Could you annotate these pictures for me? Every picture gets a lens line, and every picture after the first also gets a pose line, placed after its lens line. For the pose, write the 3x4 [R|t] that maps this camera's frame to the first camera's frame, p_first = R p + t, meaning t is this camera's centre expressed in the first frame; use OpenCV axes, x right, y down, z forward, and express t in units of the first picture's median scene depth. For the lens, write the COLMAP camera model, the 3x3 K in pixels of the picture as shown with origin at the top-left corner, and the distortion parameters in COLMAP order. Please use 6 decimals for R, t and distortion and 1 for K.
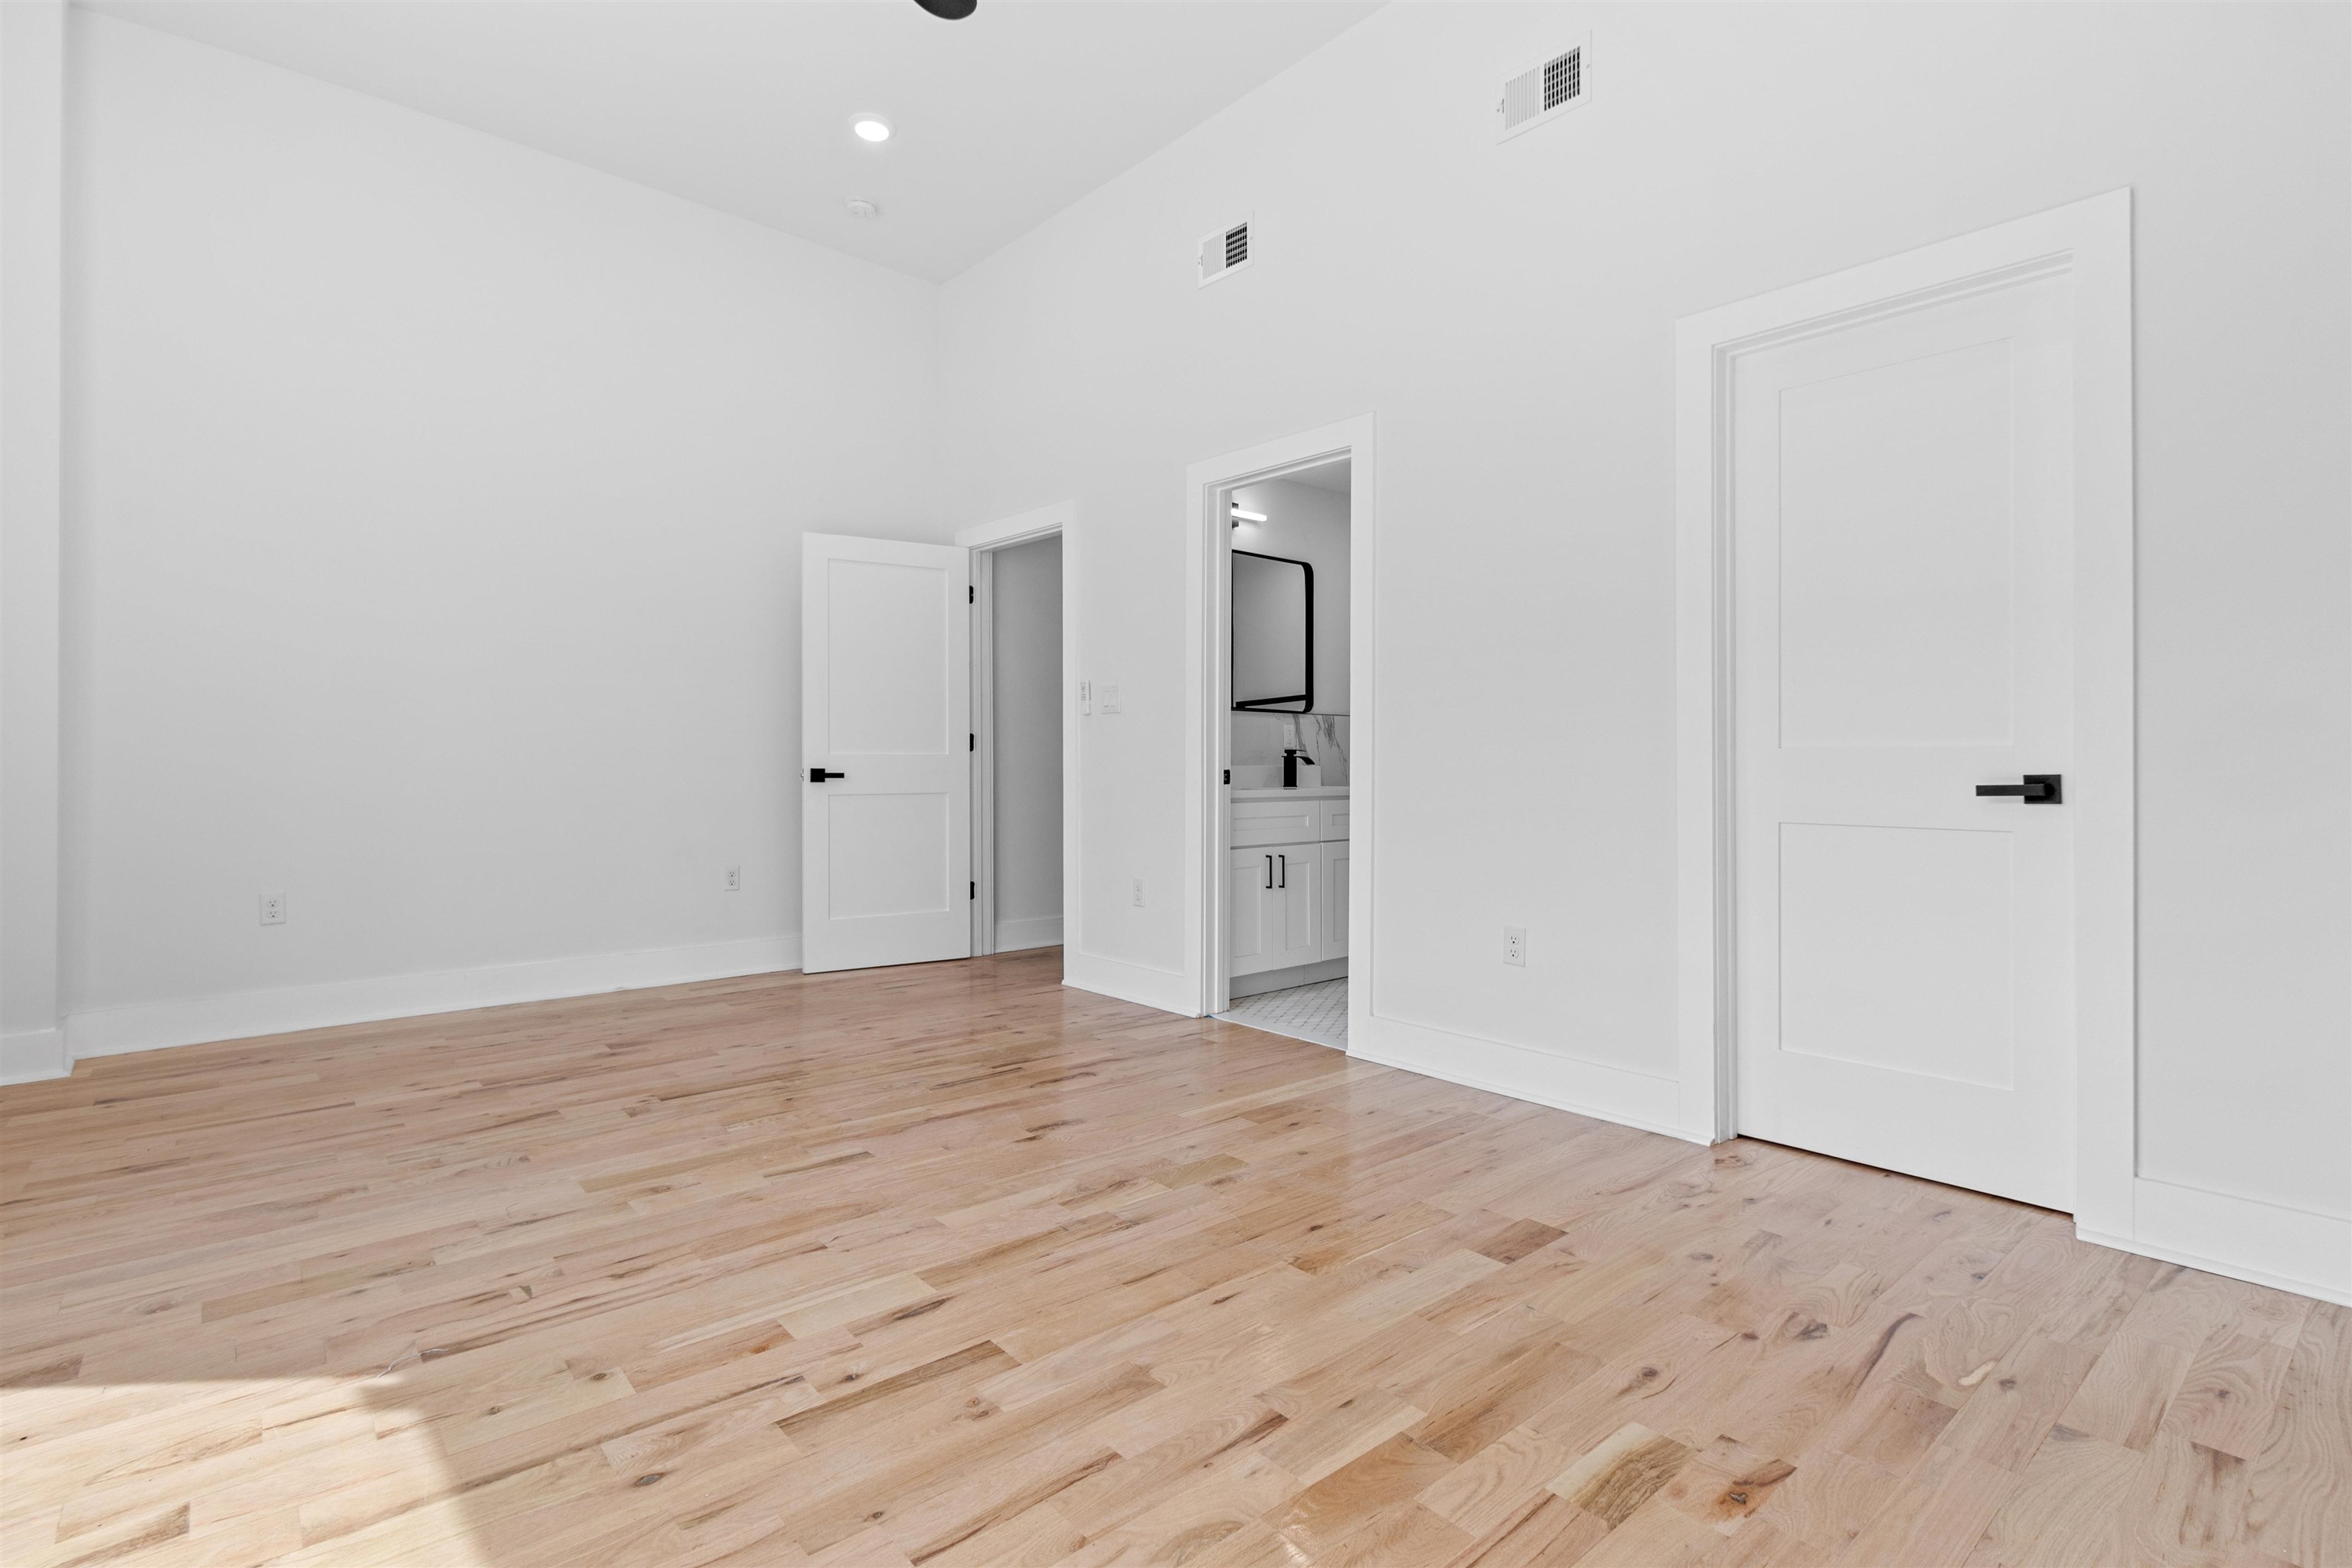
lens RADIAL K [[1140.7, 0, 1176.0], [0, 1140.7, 784.0], [0, 0, 1]] dist [-0.000234, 0.000076]
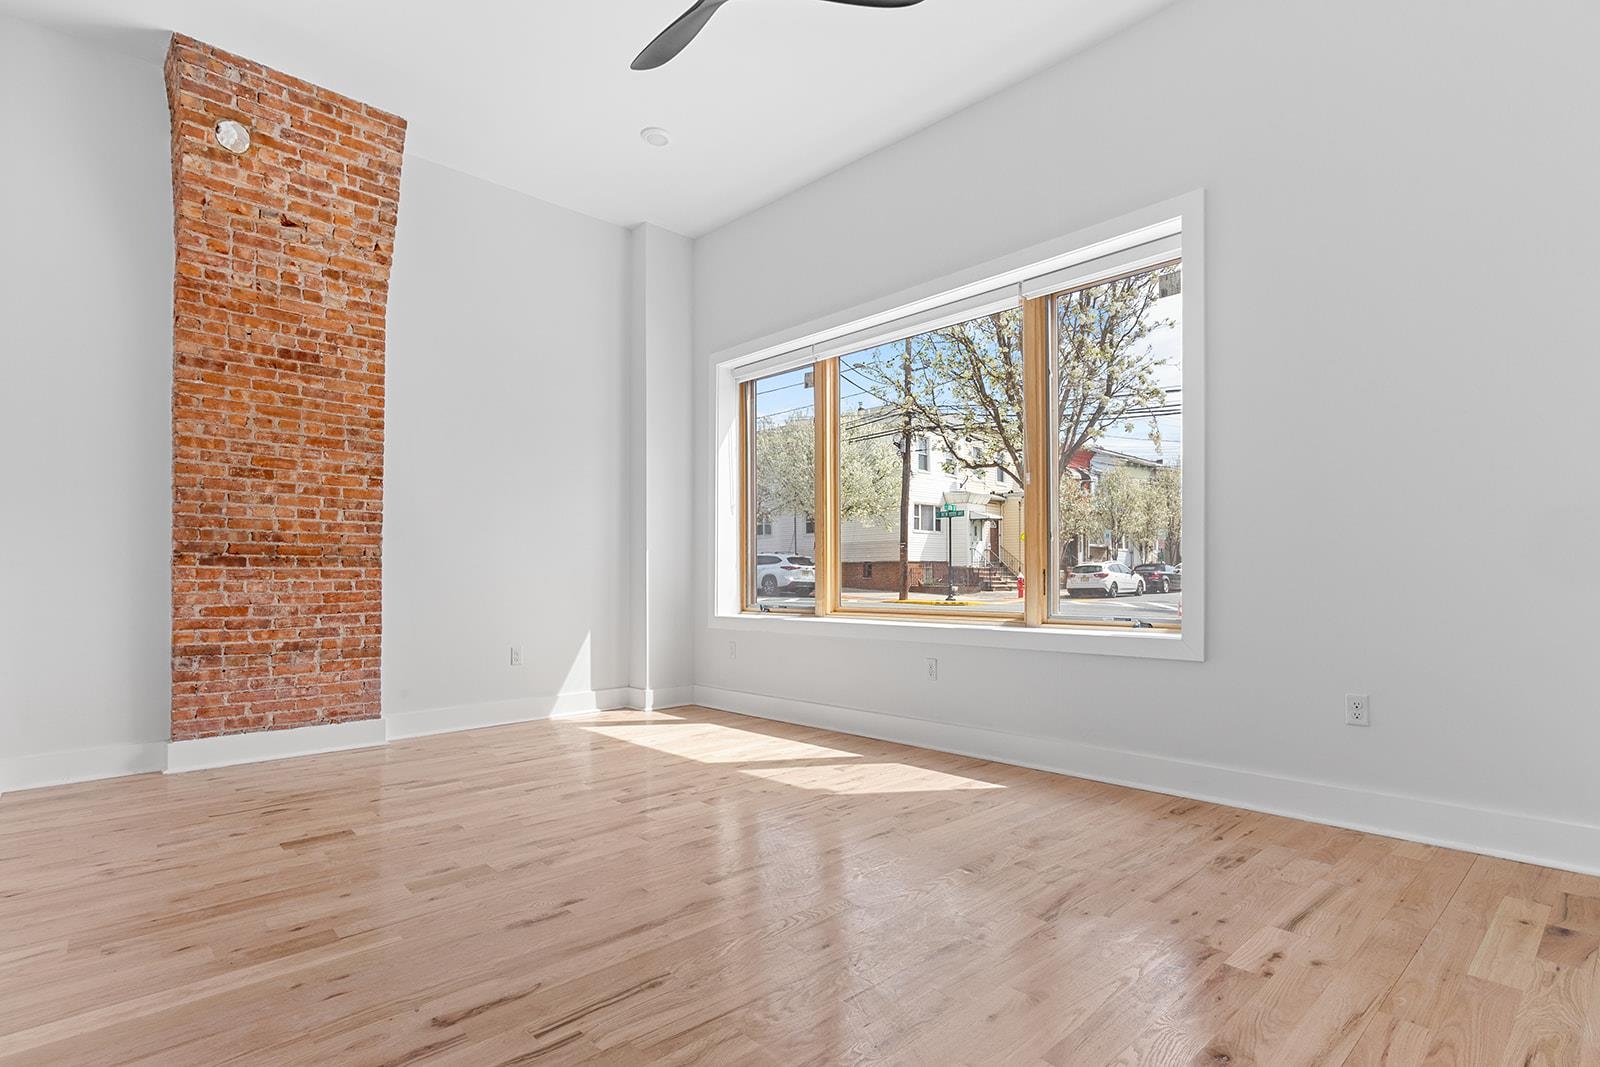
lens RADIAL K [[776.0, 0, 800.0], [0, 776.0, 533.5], [0, 0, 1]] dist [-0.000234, 0.000076]
pose [[-0.999793, 0.000557, -0.020352, -0.417587], [0.001341, 0.999256, -0.038541, -0.027628], [0.020315, -0.038561, -0.999050, 2.198500]]
